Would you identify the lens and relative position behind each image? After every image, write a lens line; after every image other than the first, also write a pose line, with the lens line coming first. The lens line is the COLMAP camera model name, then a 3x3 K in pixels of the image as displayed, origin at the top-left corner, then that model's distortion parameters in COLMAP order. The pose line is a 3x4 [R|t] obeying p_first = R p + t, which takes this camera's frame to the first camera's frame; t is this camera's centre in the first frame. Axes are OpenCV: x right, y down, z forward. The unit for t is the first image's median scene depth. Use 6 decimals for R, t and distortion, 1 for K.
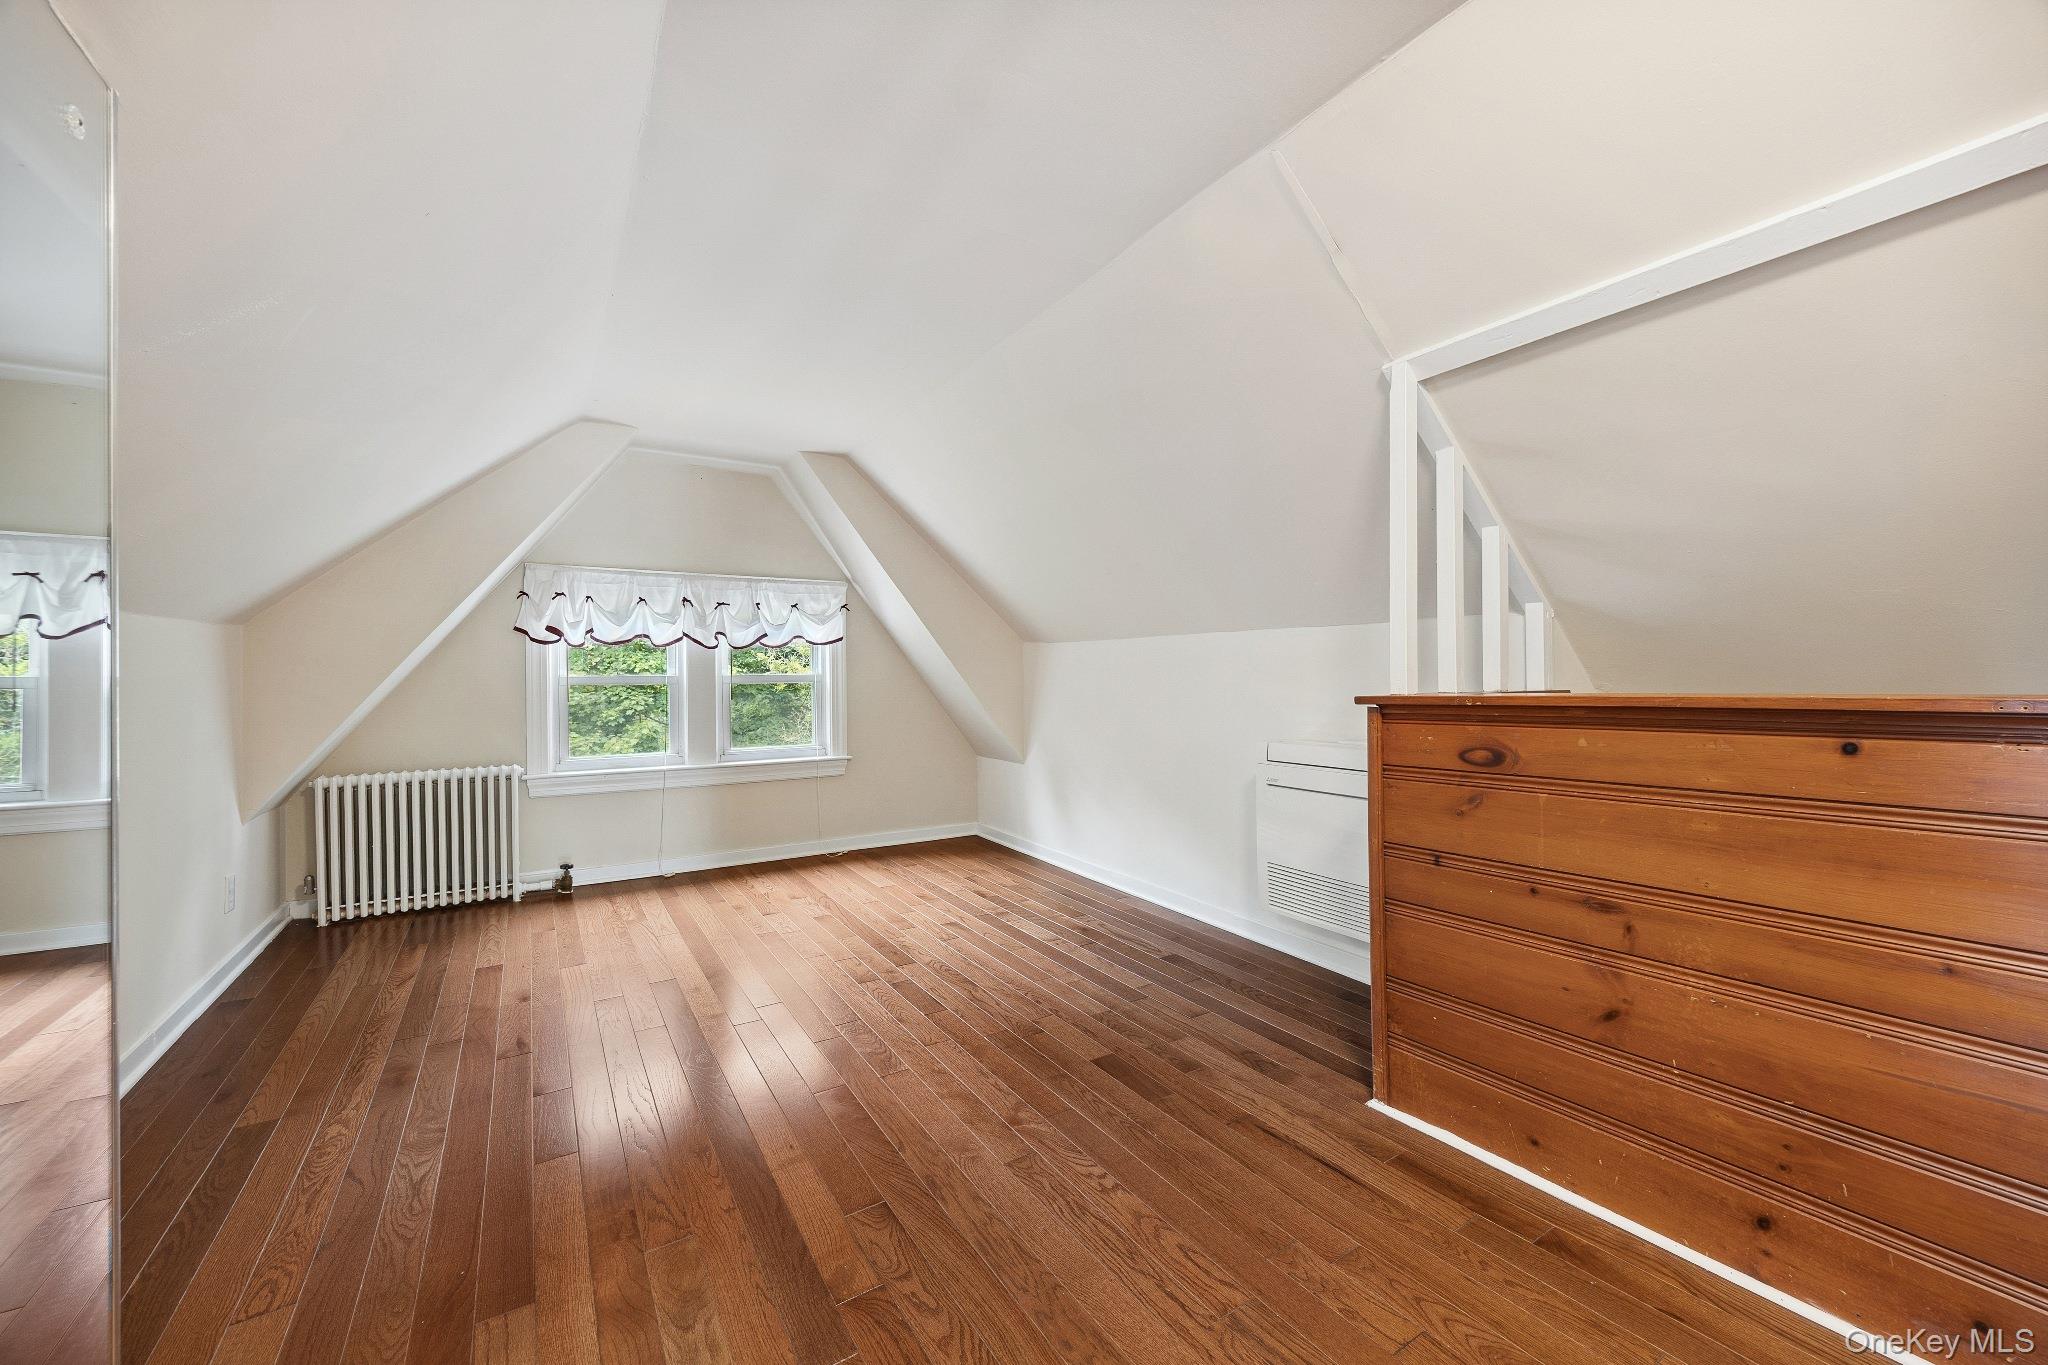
lens RADIAL K [[818.2, 0, 1027.2], [0, 818.2, 689.7], [0, 0, 1]] dist [-0.001444, -0.000010]
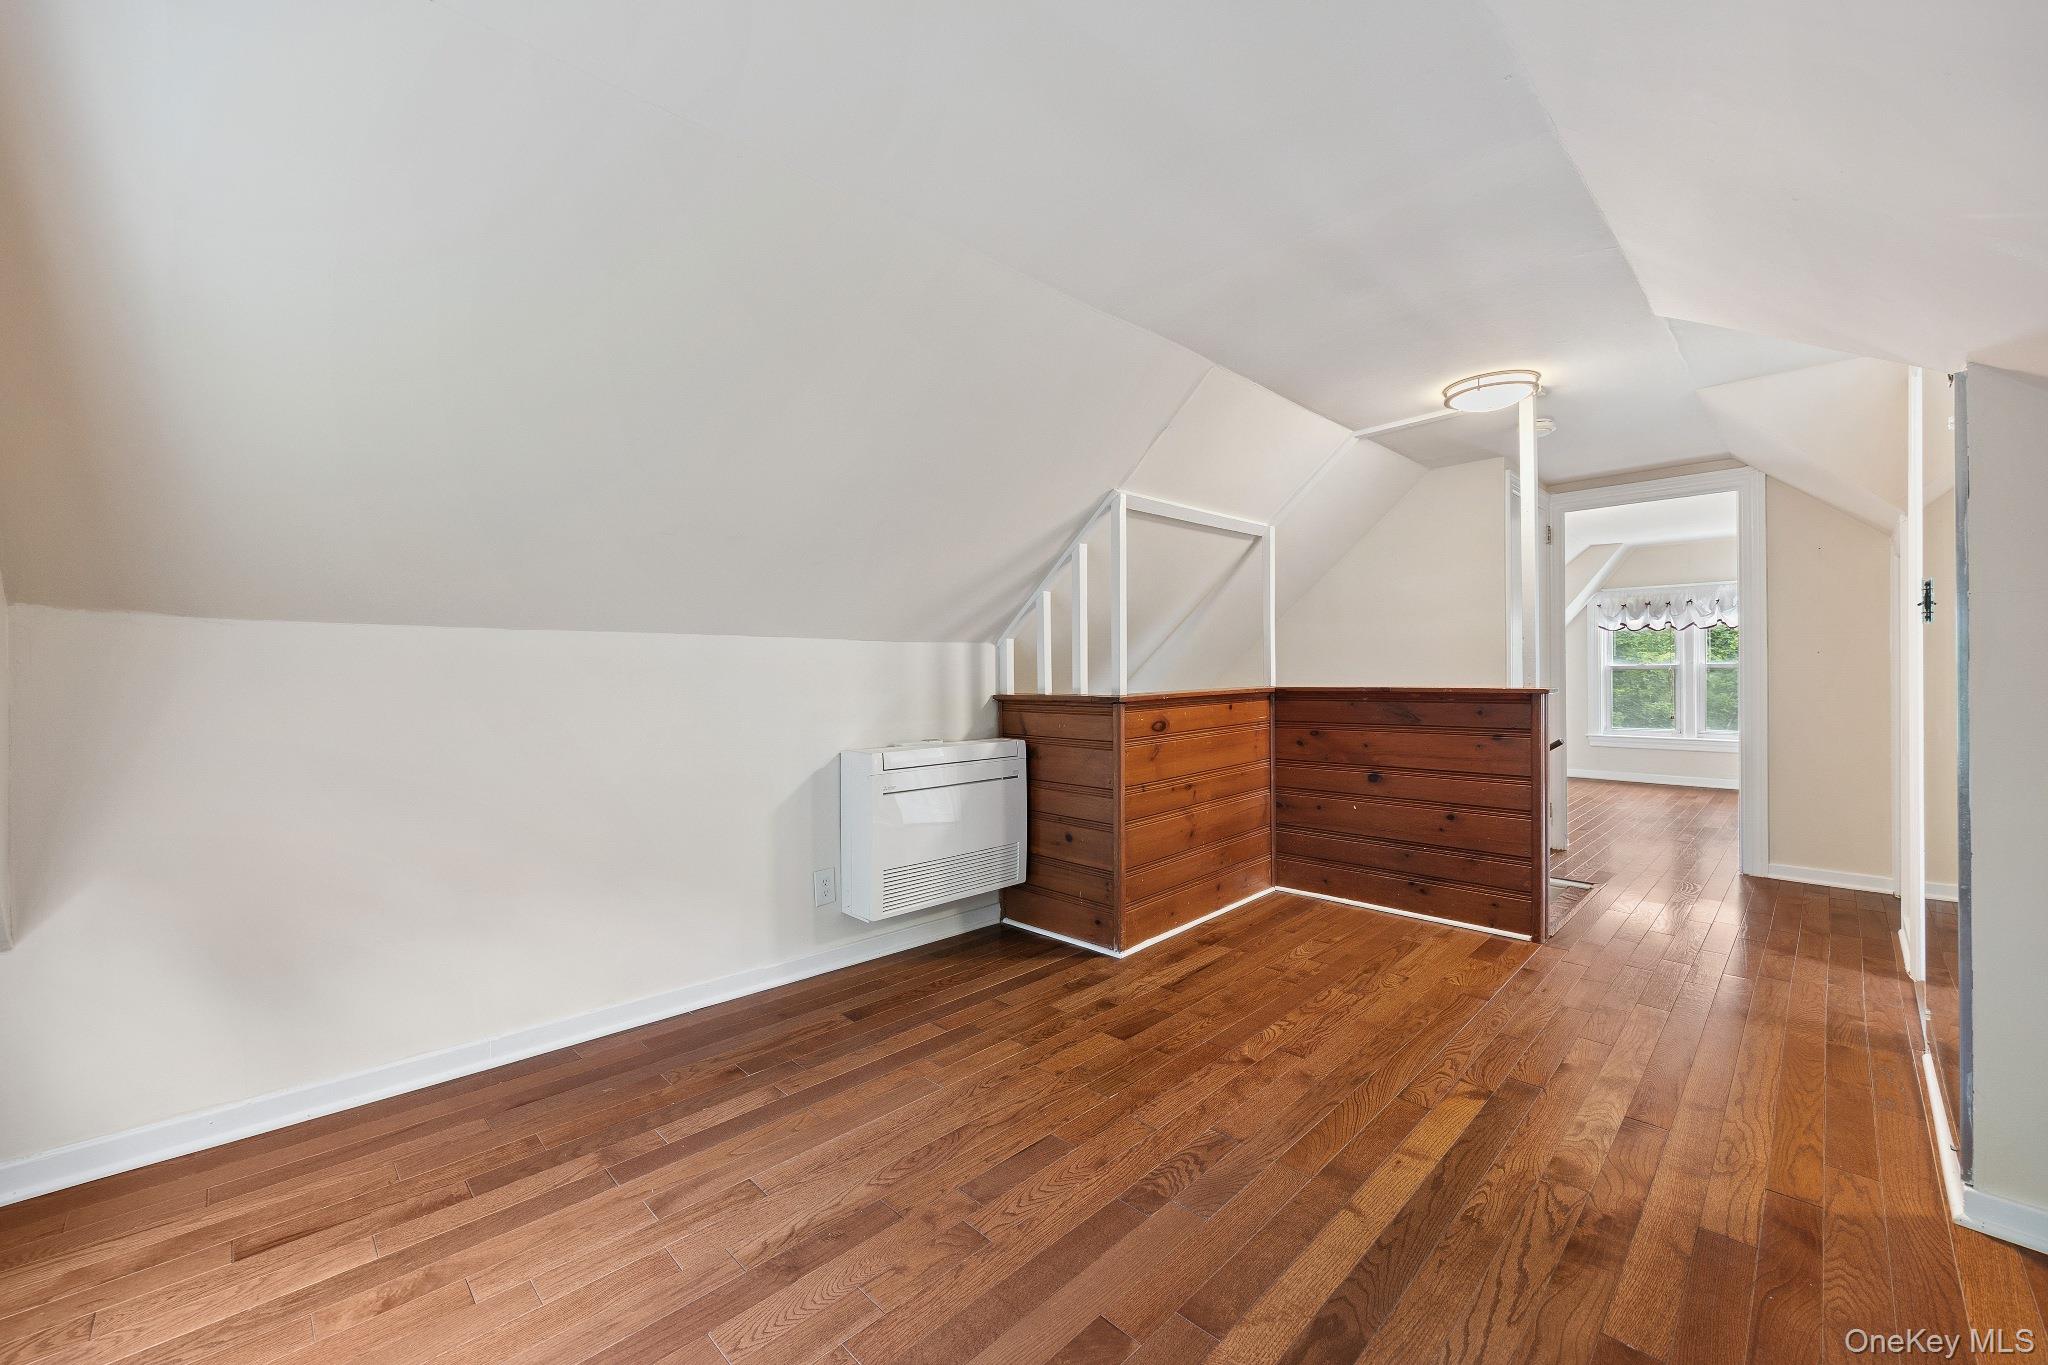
lens RADIAL K [[818.2, 0, 1027.2], [0, 818.2, 689.7], [0, 0, 1]] dist [-0.001444, -0.000010]
pose [[-0.247416, -0.007102, 0.968883, -1.028204], [0.026212, 0.999558, 0.014020, -0.030471], [-0.968555, 0.028865, -0.247121, 1.515610]]
